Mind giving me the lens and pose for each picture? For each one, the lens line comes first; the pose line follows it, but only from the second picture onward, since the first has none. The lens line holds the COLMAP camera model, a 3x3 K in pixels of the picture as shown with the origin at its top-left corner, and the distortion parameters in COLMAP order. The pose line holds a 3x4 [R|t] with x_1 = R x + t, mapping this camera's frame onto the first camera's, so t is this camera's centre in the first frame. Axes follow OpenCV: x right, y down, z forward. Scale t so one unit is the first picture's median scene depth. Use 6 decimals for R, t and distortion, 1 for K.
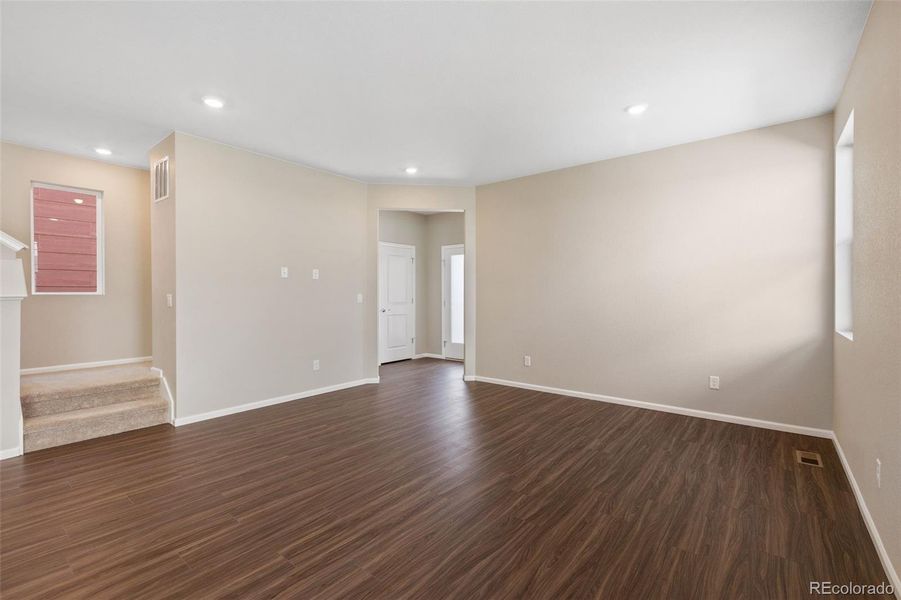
lens RADIAL K [[401.0, 0, 453.9], [0, 401.0, 299.1], [0, 0, 1]] dist [-0.003728, -0.001367]
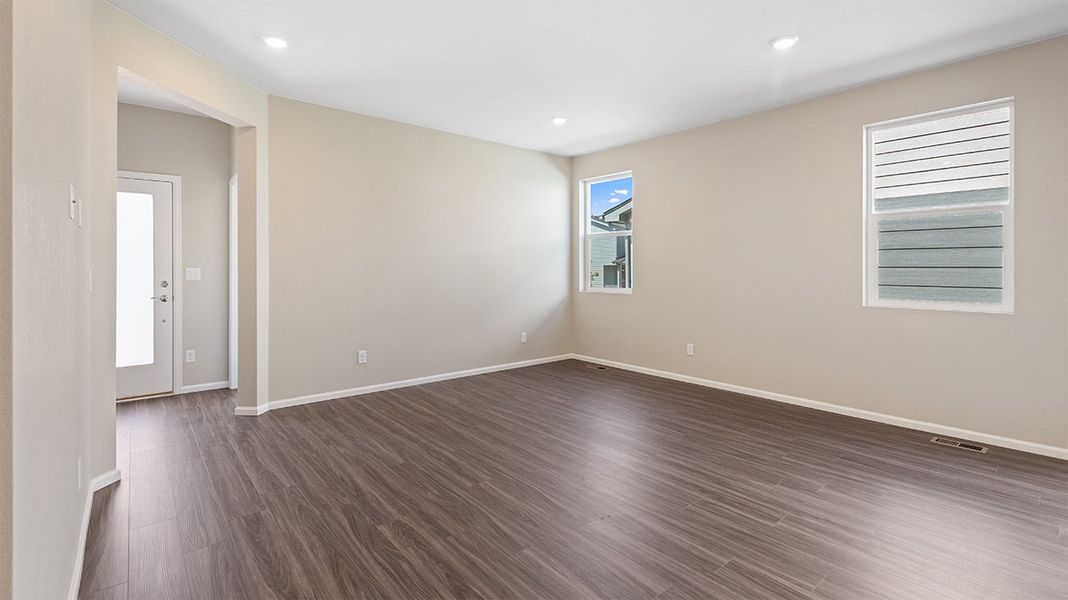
lens RADIAL K [[476.6, 0, 542.2], [0, 476.6, 268.7], [0, 0, 1]] dist [-0.003413, -0.001279]
pose [[0.189247, -0.000519, 0.981929, -1.130345], [0.011930, 0.999927, -0.001771, -0.013443], [-0.981857, 0.012050, 0.189239, 0.873429]]
